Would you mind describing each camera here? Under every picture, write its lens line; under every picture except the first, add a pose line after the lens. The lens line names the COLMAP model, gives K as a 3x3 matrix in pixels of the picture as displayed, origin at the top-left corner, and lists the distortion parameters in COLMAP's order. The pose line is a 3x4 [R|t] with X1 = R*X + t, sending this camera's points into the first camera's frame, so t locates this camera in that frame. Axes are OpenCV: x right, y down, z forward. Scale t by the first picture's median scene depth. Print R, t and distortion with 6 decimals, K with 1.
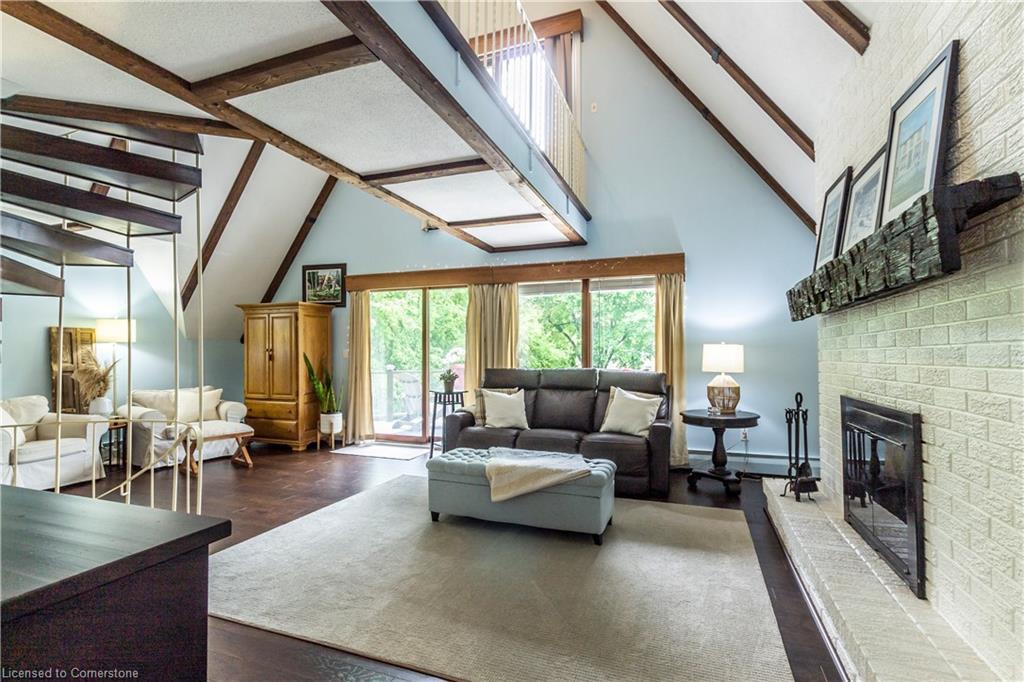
lens RADIAL K [[488.6, 0, 511.3], [0, 488.6, 349.4], [0, 0, 1]] dist [0.013157, 0.000326]
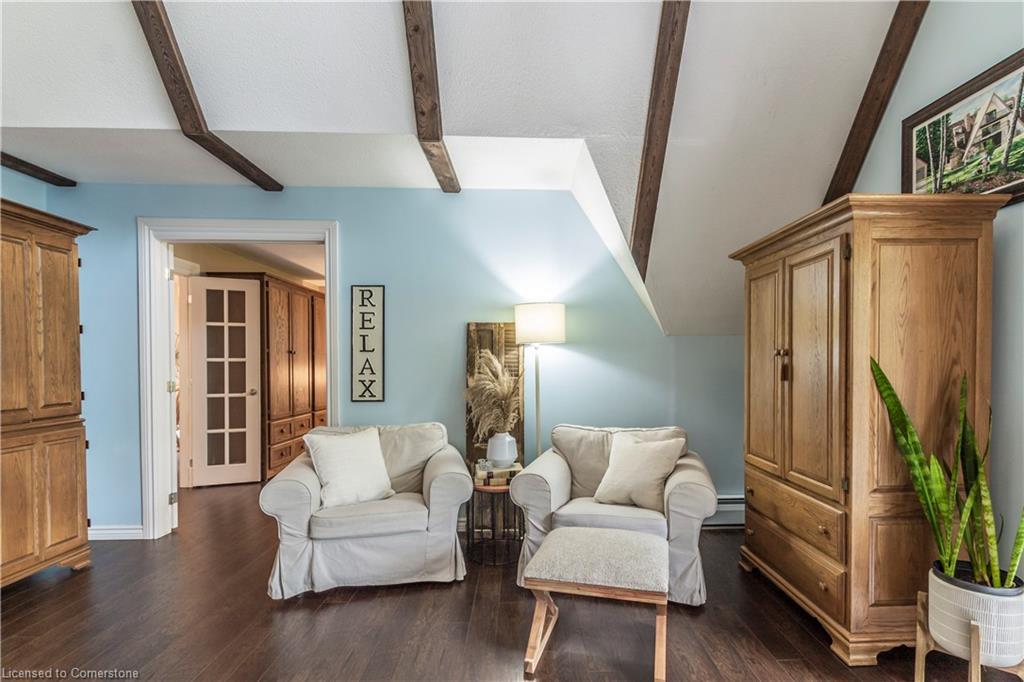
lens RADIAL K [[501.4, 0, 528.5], [0, 501.4, 373.7], [0, 0, 1]] dist [0.004007, -0.000756]
pose [[0.402875, 0.024846, -0.914918, -0.213504], [0.007485, 0.999509, 0.030440, 0.004344], [0.915224, -0.019112, 0.402491, 0.658122]]
